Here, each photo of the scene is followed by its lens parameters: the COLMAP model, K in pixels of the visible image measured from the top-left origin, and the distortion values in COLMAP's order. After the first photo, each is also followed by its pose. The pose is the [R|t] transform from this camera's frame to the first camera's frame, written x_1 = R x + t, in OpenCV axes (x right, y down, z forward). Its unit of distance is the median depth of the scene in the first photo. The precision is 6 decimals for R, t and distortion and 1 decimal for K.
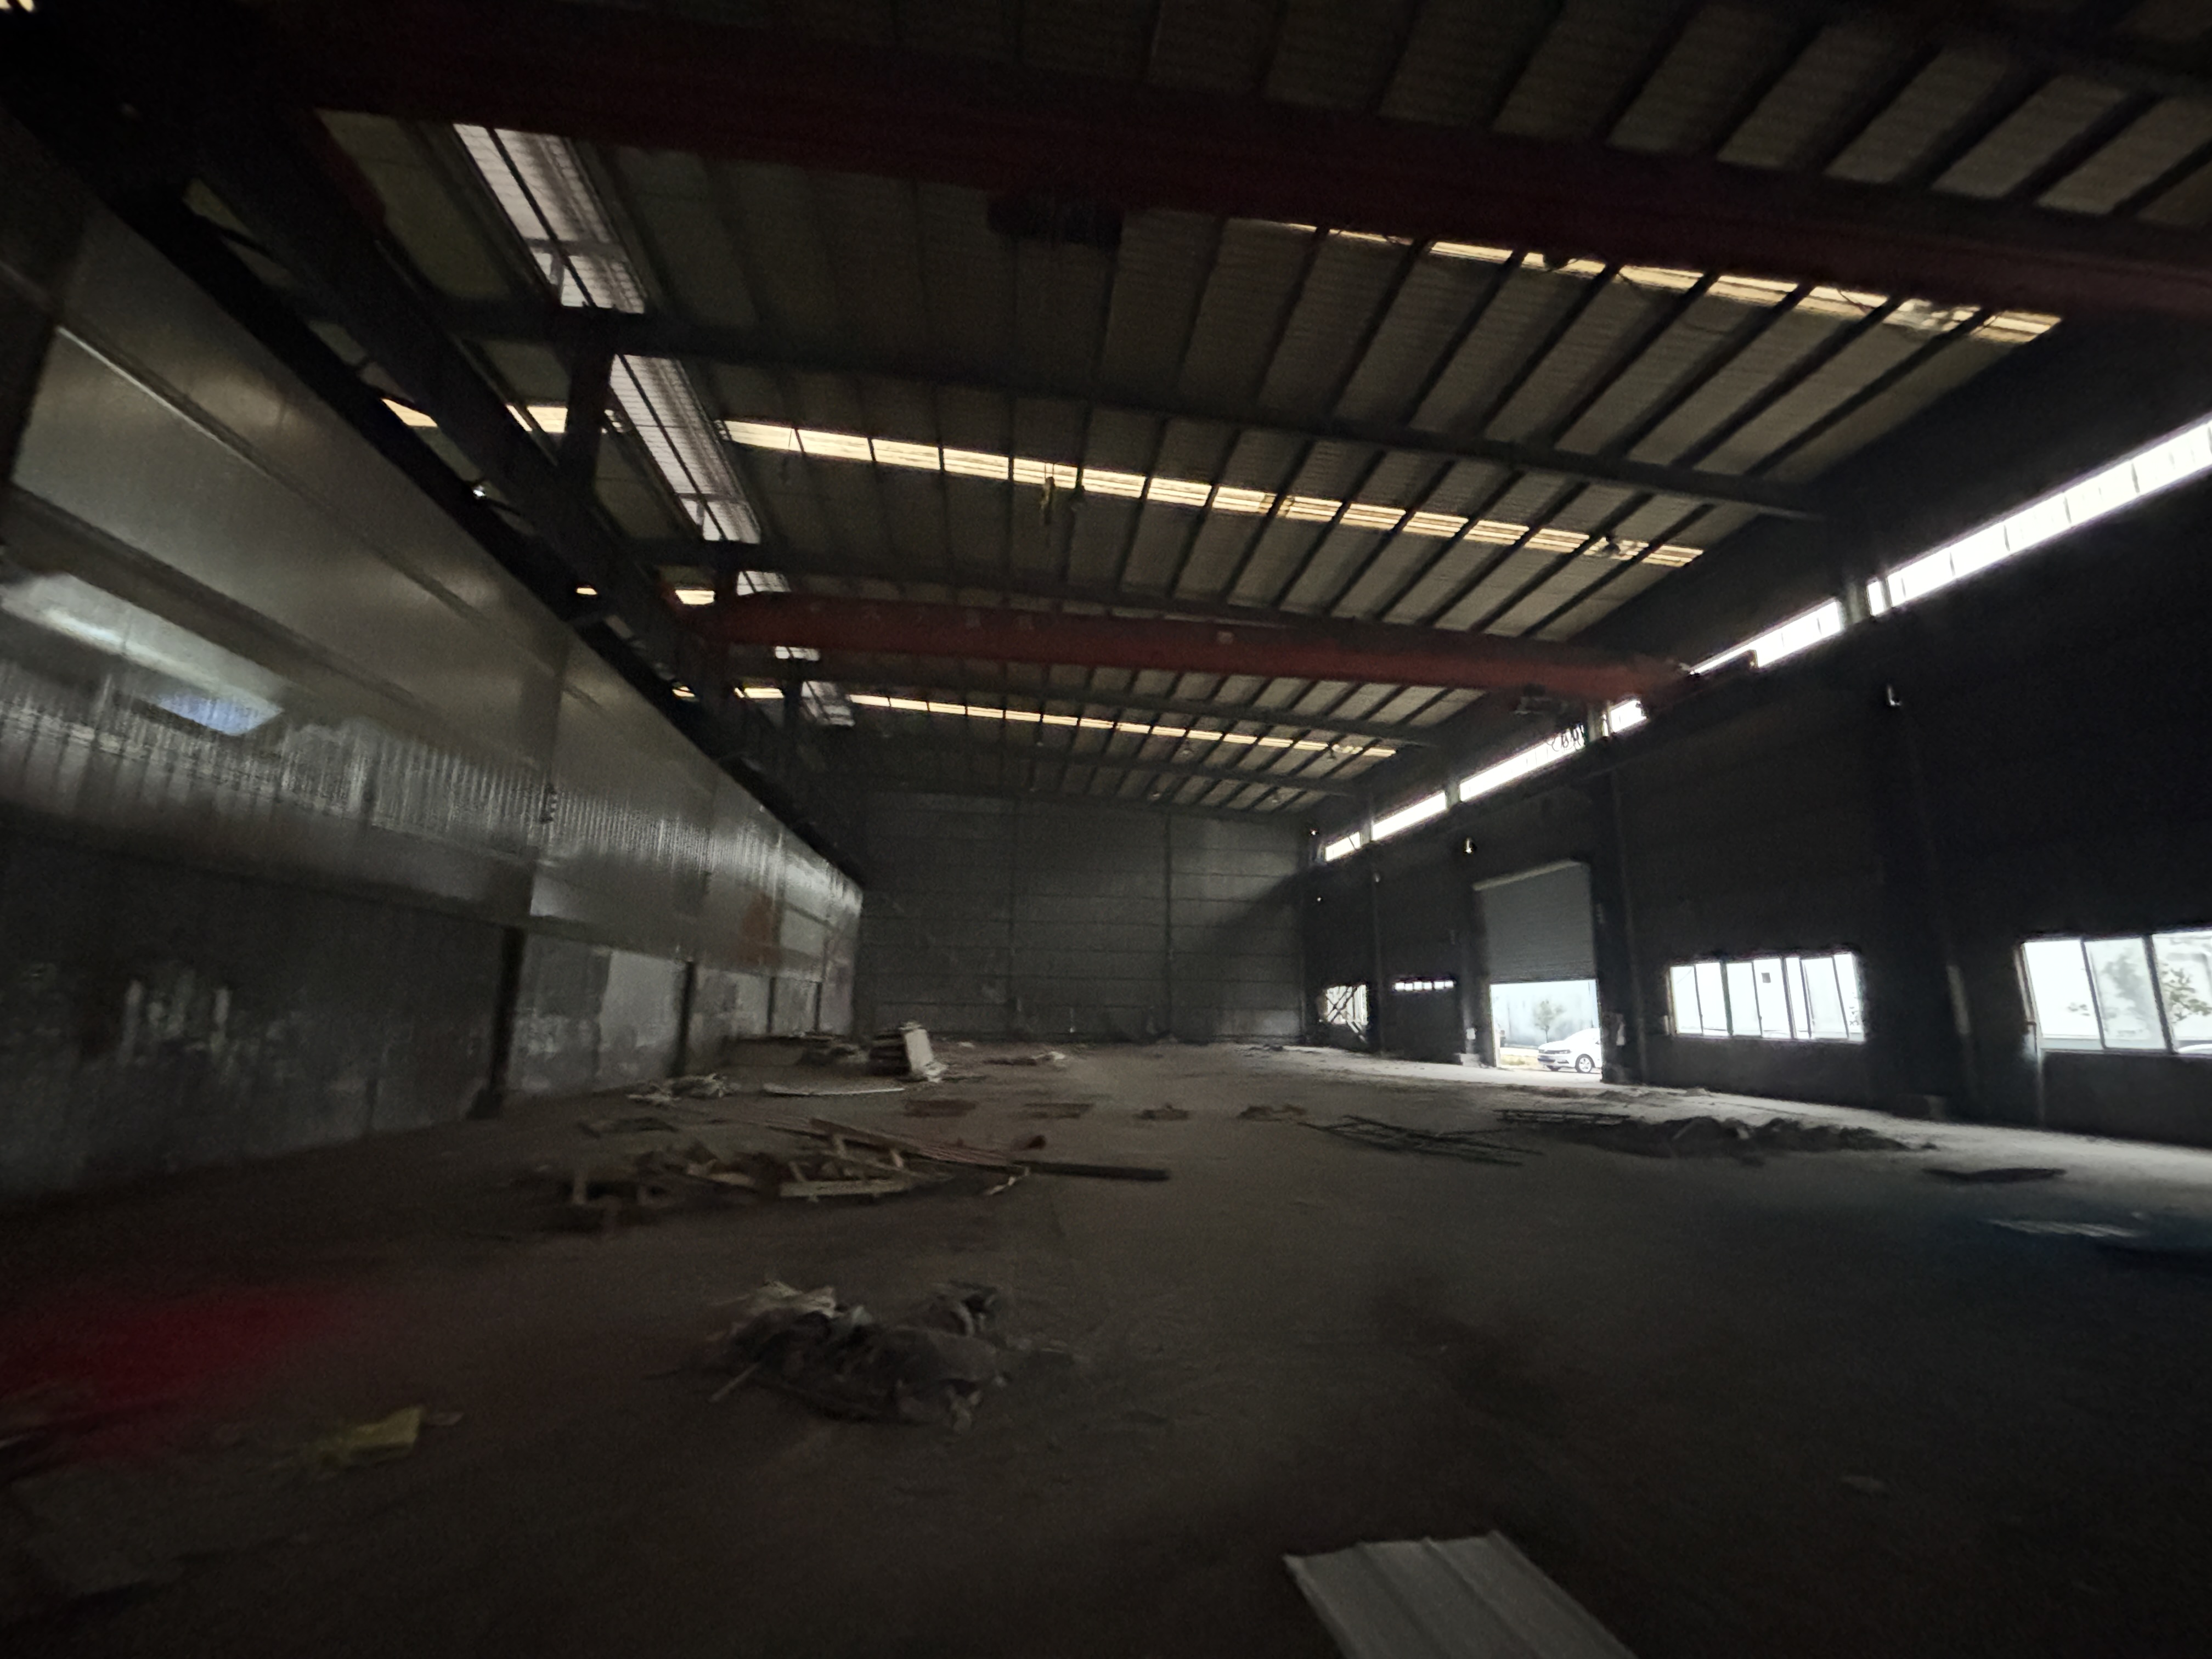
lens RADIAL K [[894.7, 0, 1114.9], [0, 894.7, 819.7], [0, 0, 1]] dist [-0.003216, 0.001576]
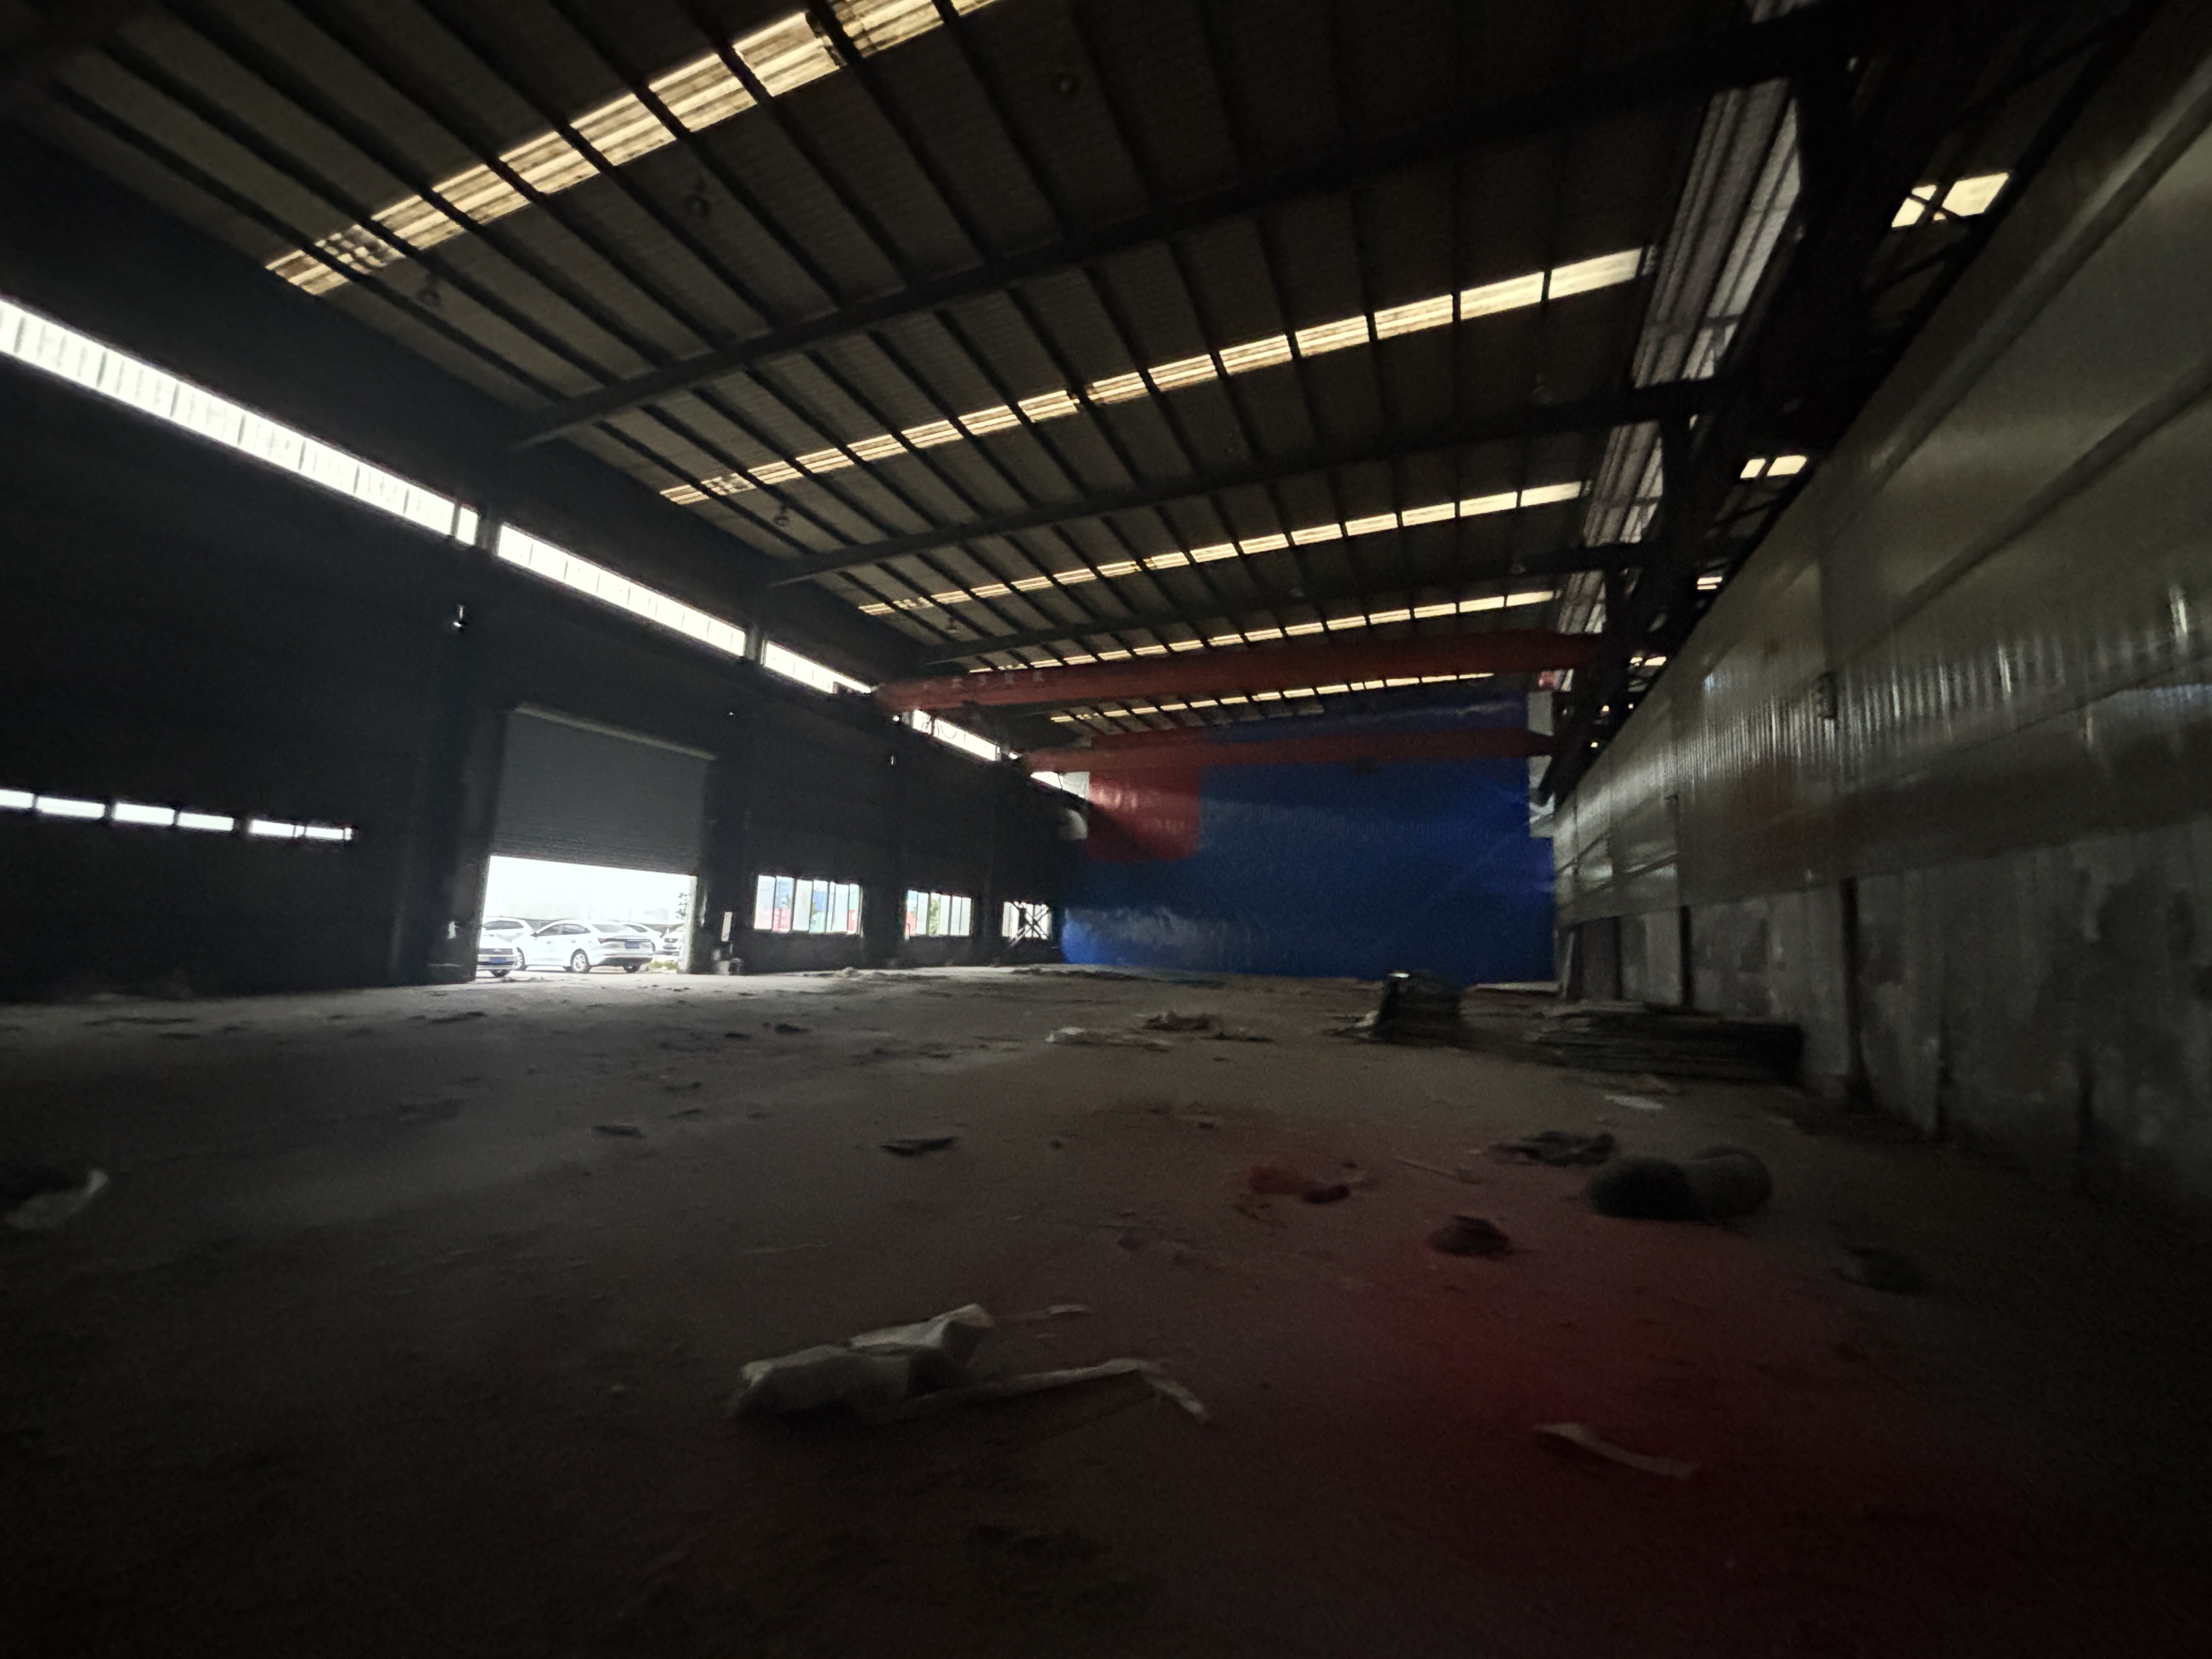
lens RADIAL K [[894.7, 0, 1107.7], [0, 894.7, 826.9], [0, 0, 1]] dist [-0.003216, 0.001576]
pose [[-0.875569, 0.005426, 0.483062, -0.372742], [-0.156462, 0.942855, -0.294184, 0.378243], [-0.457054, -0.333159, -0.824686, 1.771756]]
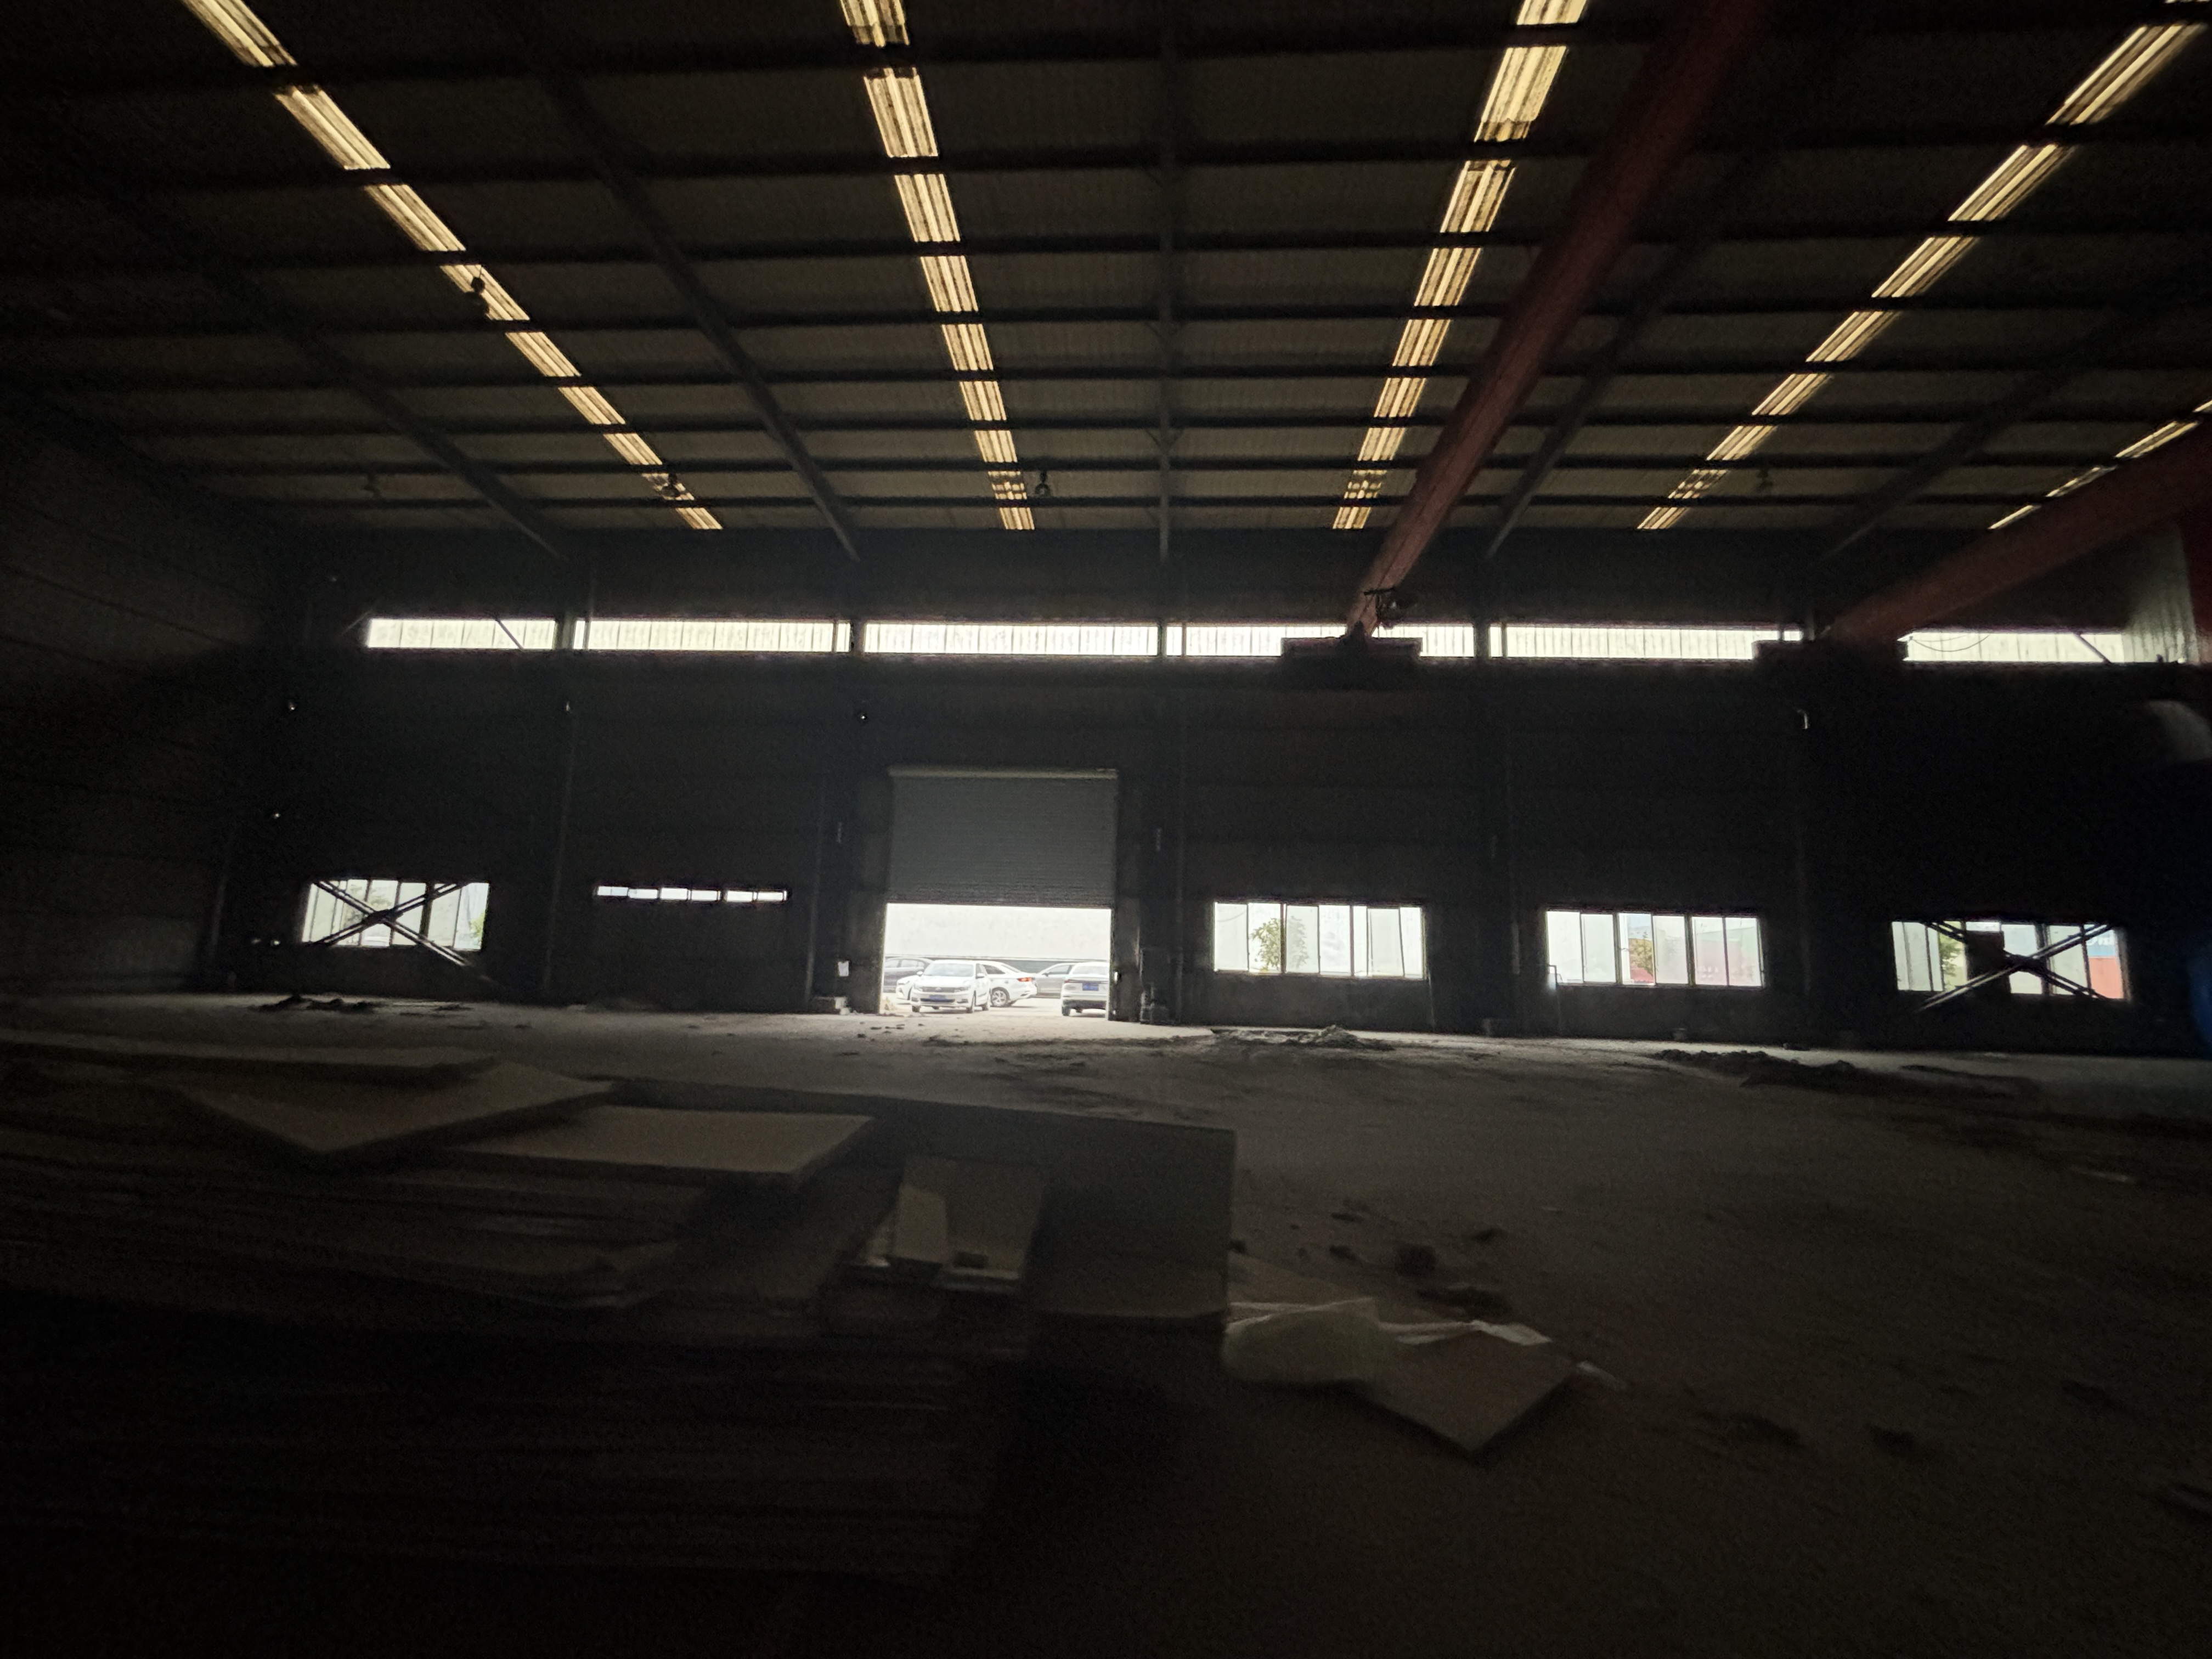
lens RADIAL K [[894.7, 0, 1097.7], [0, 894.7, 834.0], [0, 0, 1]] dist [-0.003216, 0.001576]
pose [[0.185188, 0.126338, 0.974548, -0.363050], [-0.232403, 0.969200, -0.081482, 0.197172], [-0.954827, -0.211398, 0.208846, 0.919252]]
